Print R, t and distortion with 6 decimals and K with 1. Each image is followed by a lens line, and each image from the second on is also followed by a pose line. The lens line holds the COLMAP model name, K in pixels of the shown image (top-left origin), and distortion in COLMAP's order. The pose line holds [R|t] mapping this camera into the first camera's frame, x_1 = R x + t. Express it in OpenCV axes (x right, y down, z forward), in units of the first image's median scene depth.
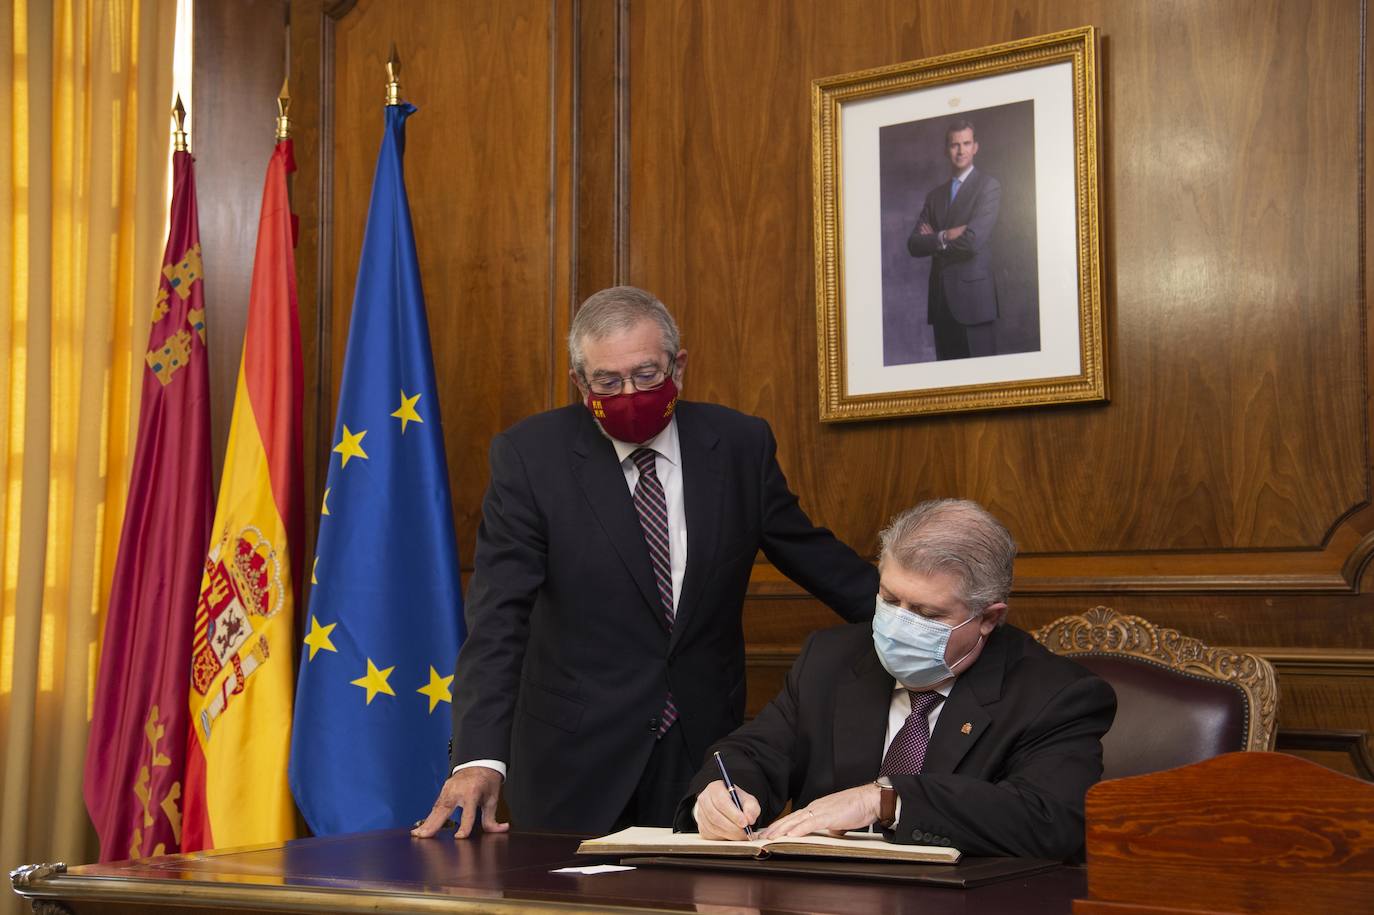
lens RADIAL K [[1559.3, 0, 689.0], [0, 1559.3, 455.4], [0, 0, 1]] dist [0.139402, 0.000000]
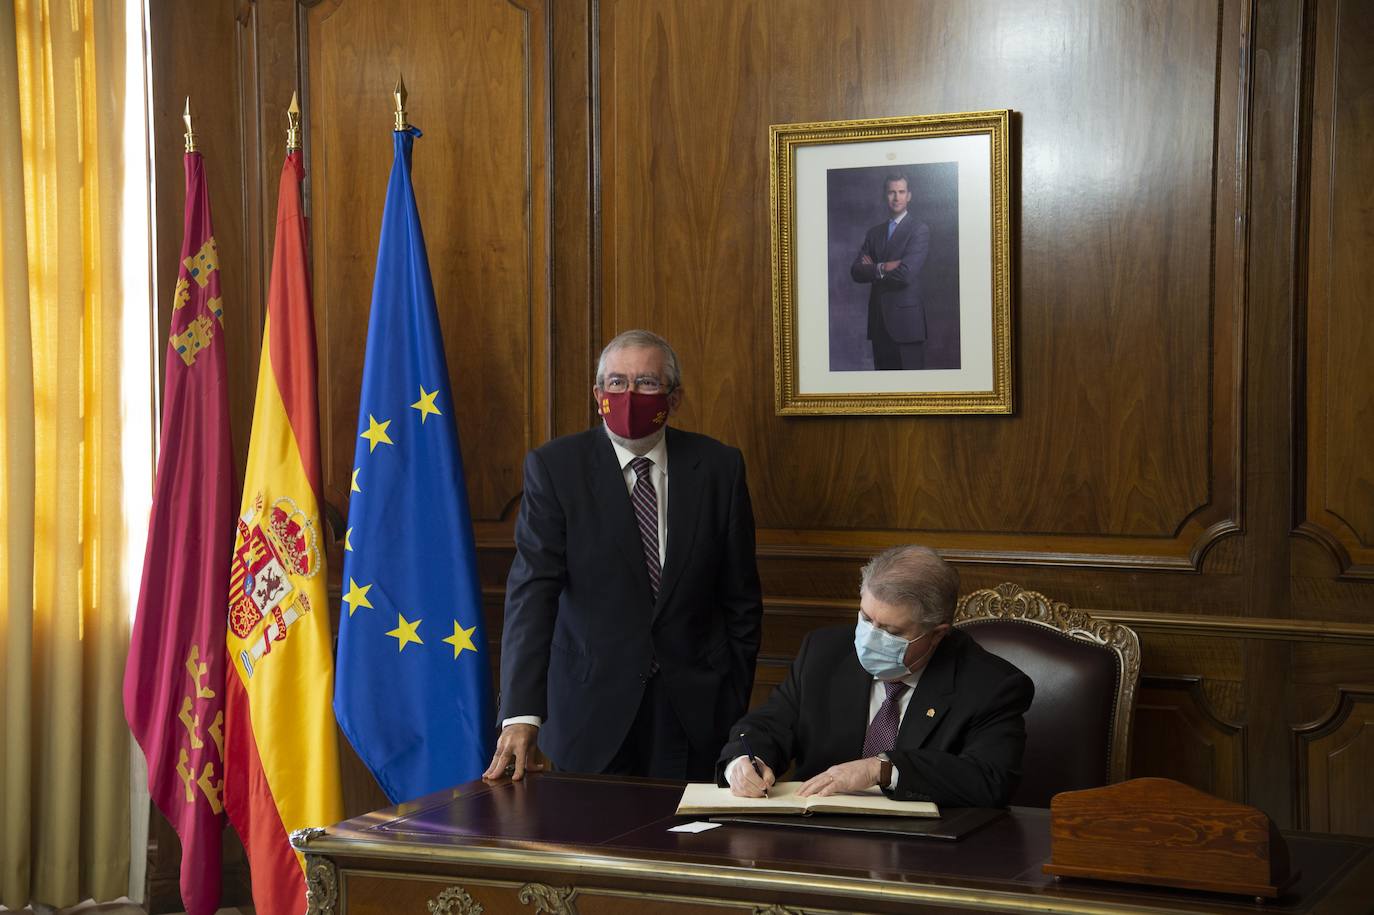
lens RADIAL K [[1559.3, 0, 686.7], [0, 1559.3, 454.9], [0, 0, 1]] dist [0.139402, 0.000000]
pose [[0.995889, -0.005128, 0.090440, -0.091330], [-0.003095, 0.995887, 0.090553, -0.097190], [-0.090532, -0.090460, 0.991777, -0.186923]]
